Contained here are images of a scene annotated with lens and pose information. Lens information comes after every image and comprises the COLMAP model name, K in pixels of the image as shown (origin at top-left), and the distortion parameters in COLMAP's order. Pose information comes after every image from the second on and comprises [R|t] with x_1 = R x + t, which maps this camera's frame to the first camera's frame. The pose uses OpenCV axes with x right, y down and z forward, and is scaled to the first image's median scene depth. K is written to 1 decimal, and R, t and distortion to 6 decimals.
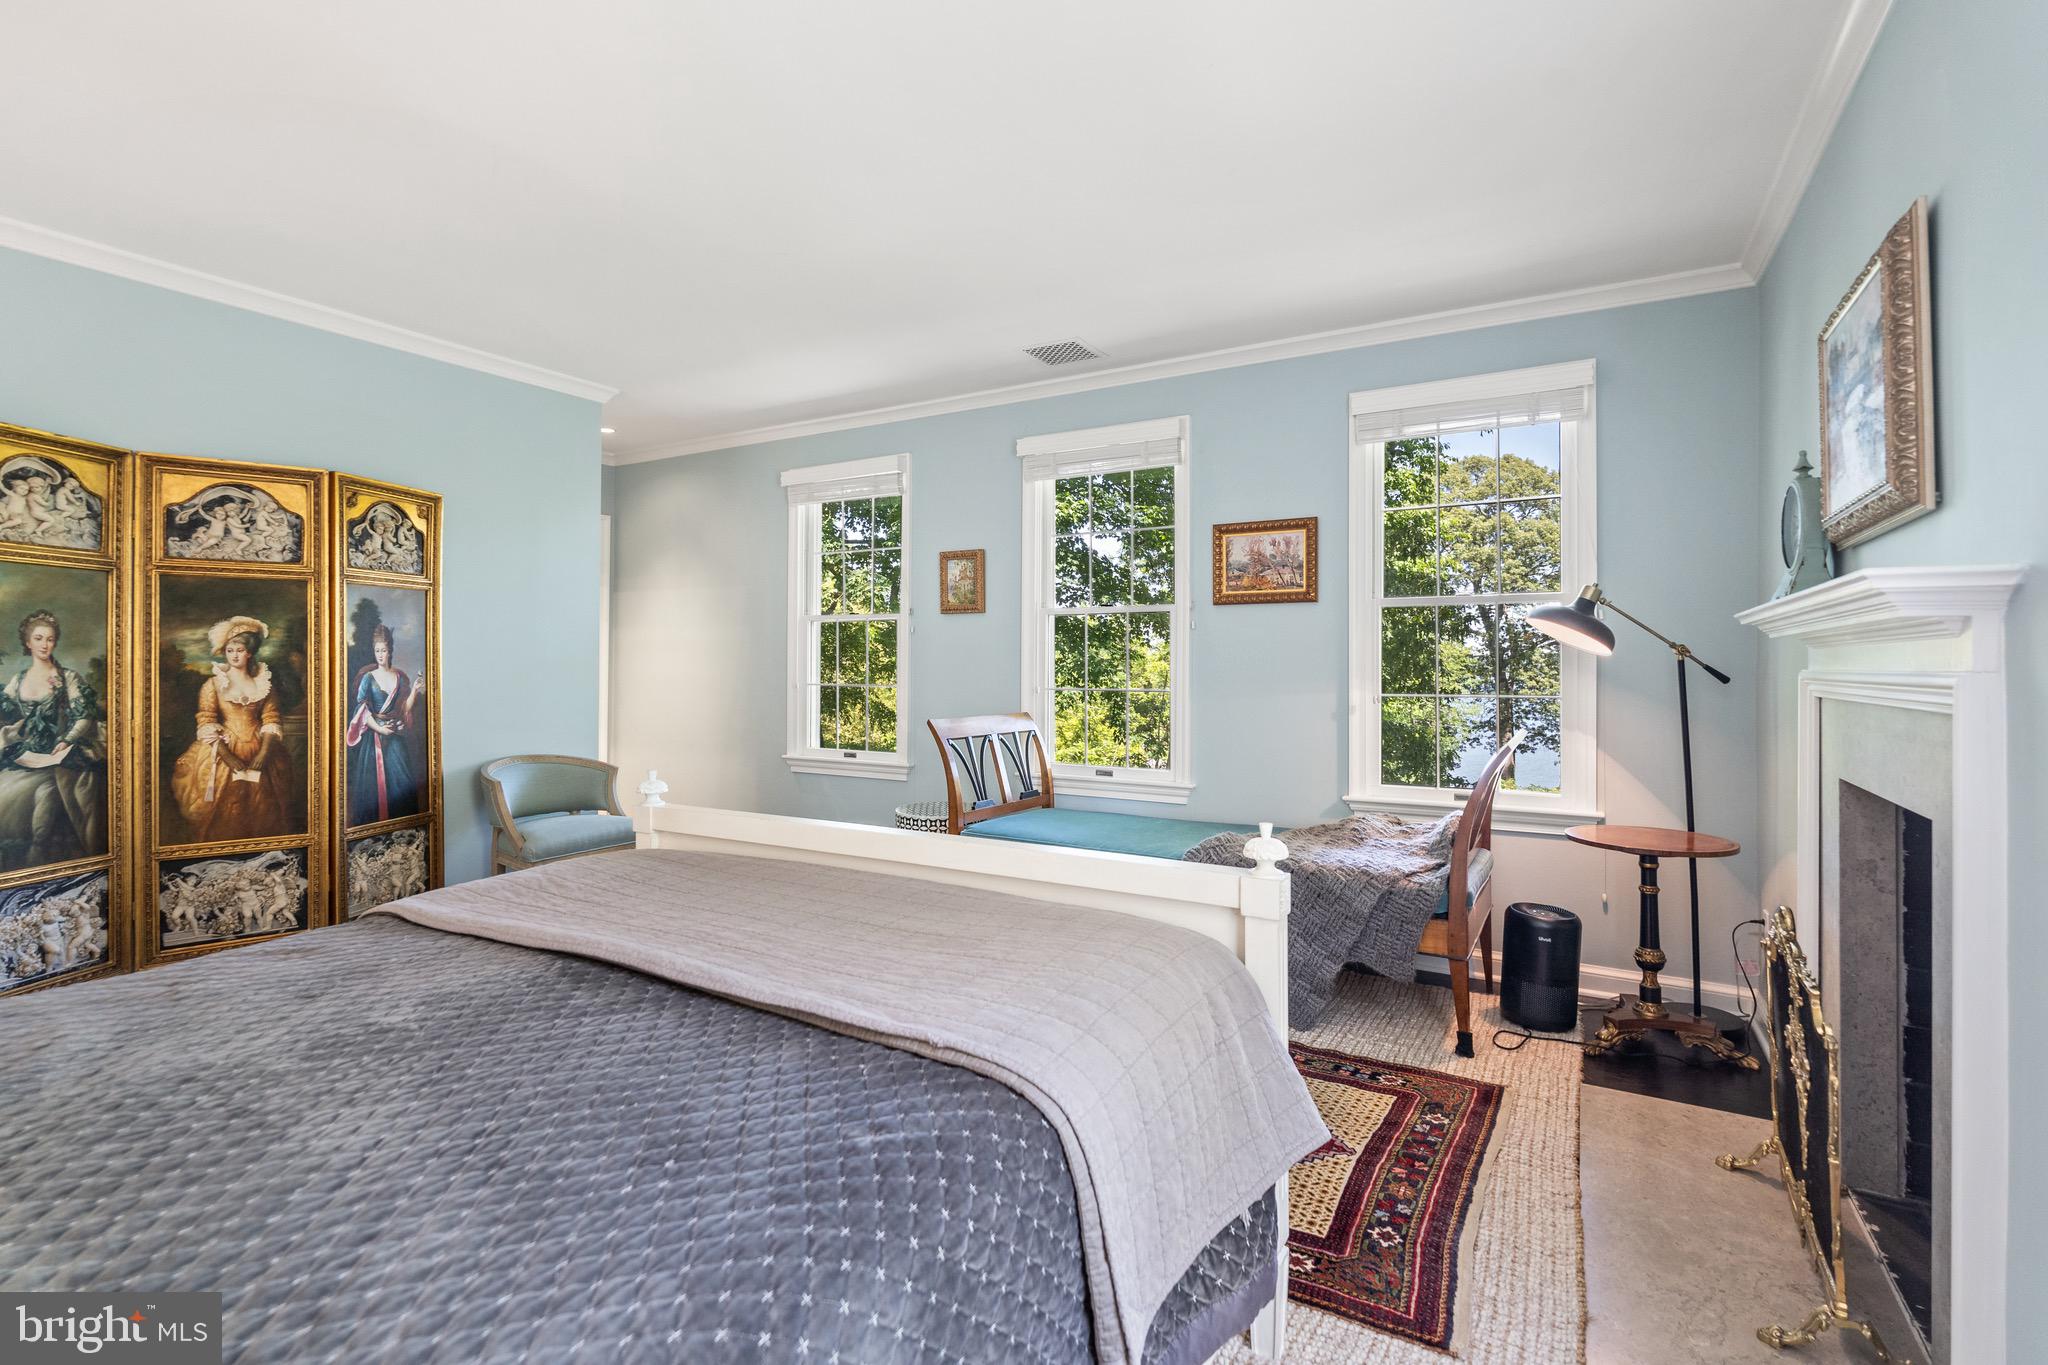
lens RADIAL K [[972.0, 0, 1019.1], [0, 972.0, 667.7], [0, 0, 1]] dist [-0.000806, -0.000156]
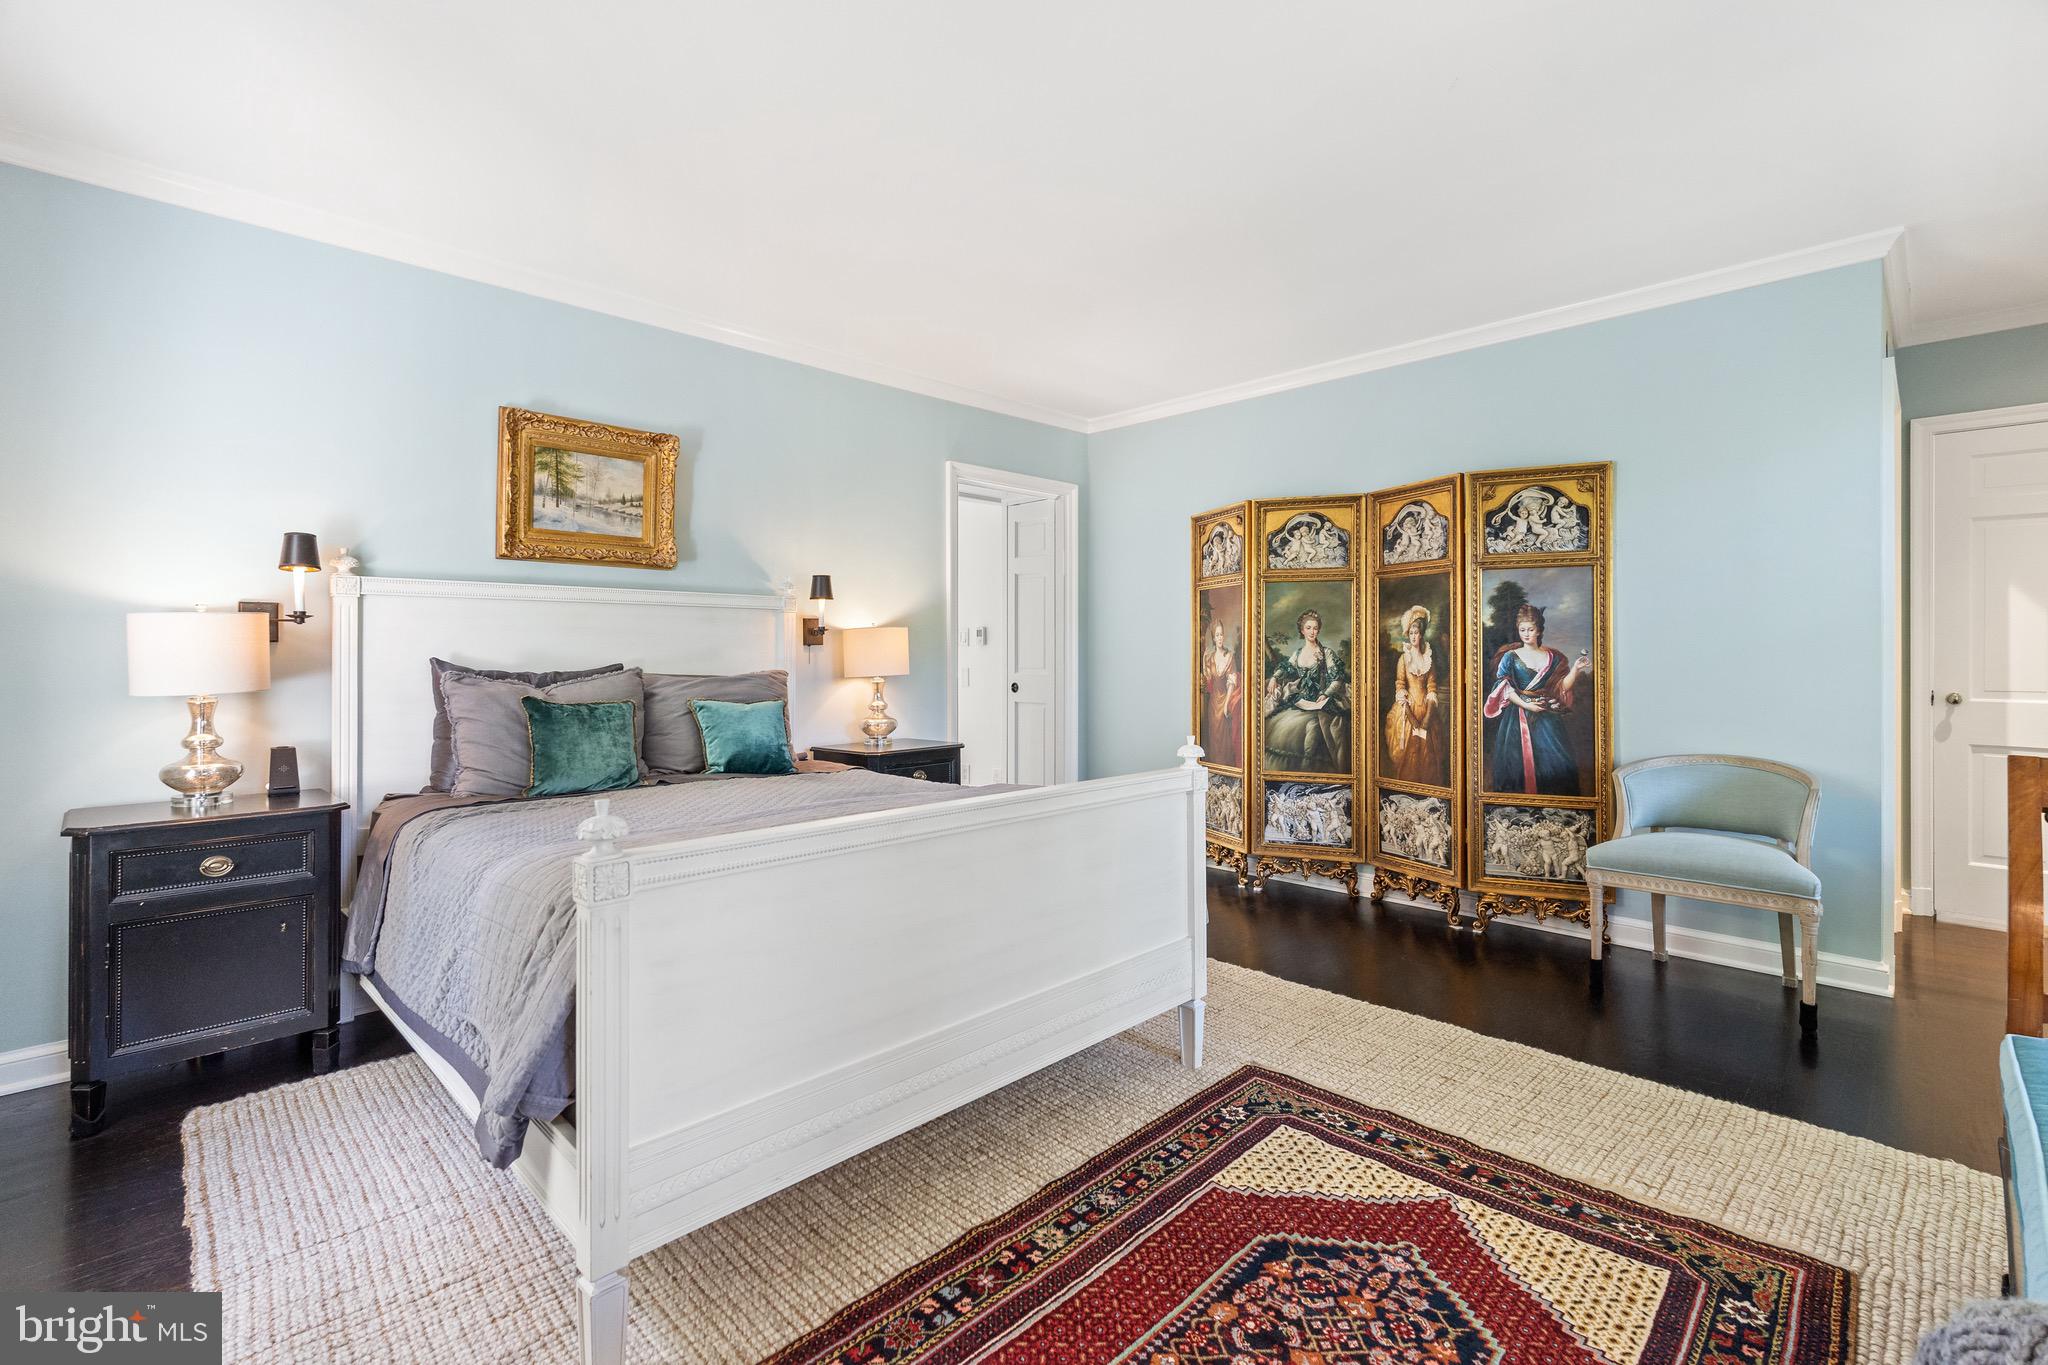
lens RADIAL K [[900.1, 0, 1027.0], [0, 900.1, 646.3], [0, 0, 1]] dist [-0.000411, 0.000022]
pose [[-0.239449, -0.000300, -0.970909, 0.452435], [0.001541, 0.999999, -0.000689, -0.000148], [0.970908, -0.001661, -0.239449, 0.790675]]
